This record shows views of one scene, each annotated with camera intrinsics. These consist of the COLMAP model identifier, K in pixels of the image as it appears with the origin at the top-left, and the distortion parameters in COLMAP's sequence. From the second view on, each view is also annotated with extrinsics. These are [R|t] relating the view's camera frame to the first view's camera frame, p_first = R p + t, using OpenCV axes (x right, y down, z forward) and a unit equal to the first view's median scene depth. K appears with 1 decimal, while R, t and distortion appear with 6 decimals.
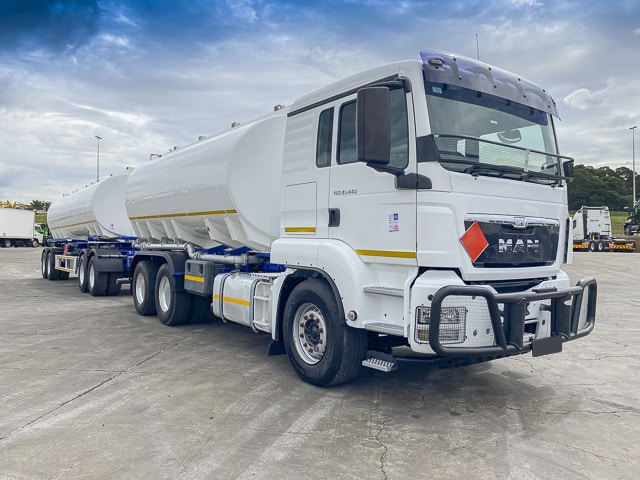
lens RADIAL K [[485.8, 0, 336.9], [0, 485.8, 221.7], [0, 0, 1]] dist [0.054204, 0.008234]
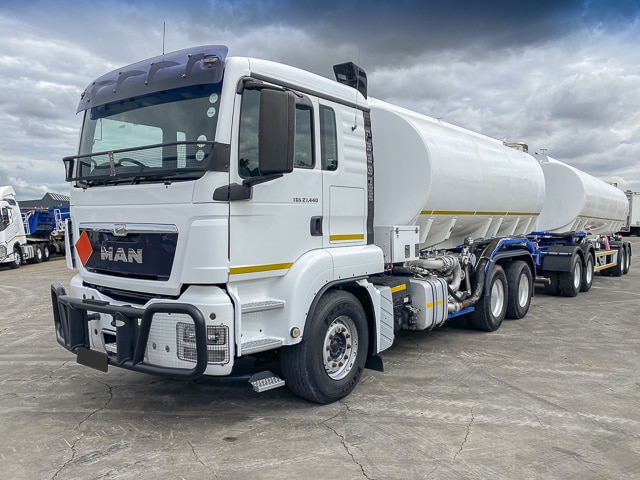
lens RADIAL K [[485.8, 0, 320.7], [0, 485.8, 241.3], [0, 0, 1]] dist [0.054204, 0.008234]
pose [[0.284246, 0.007886, -0.958719, 1.561961], [0.012557, 0.999850, 0.011947, 0.018373], [0.958669, -0.015434, 0.284105, 1.227069]]
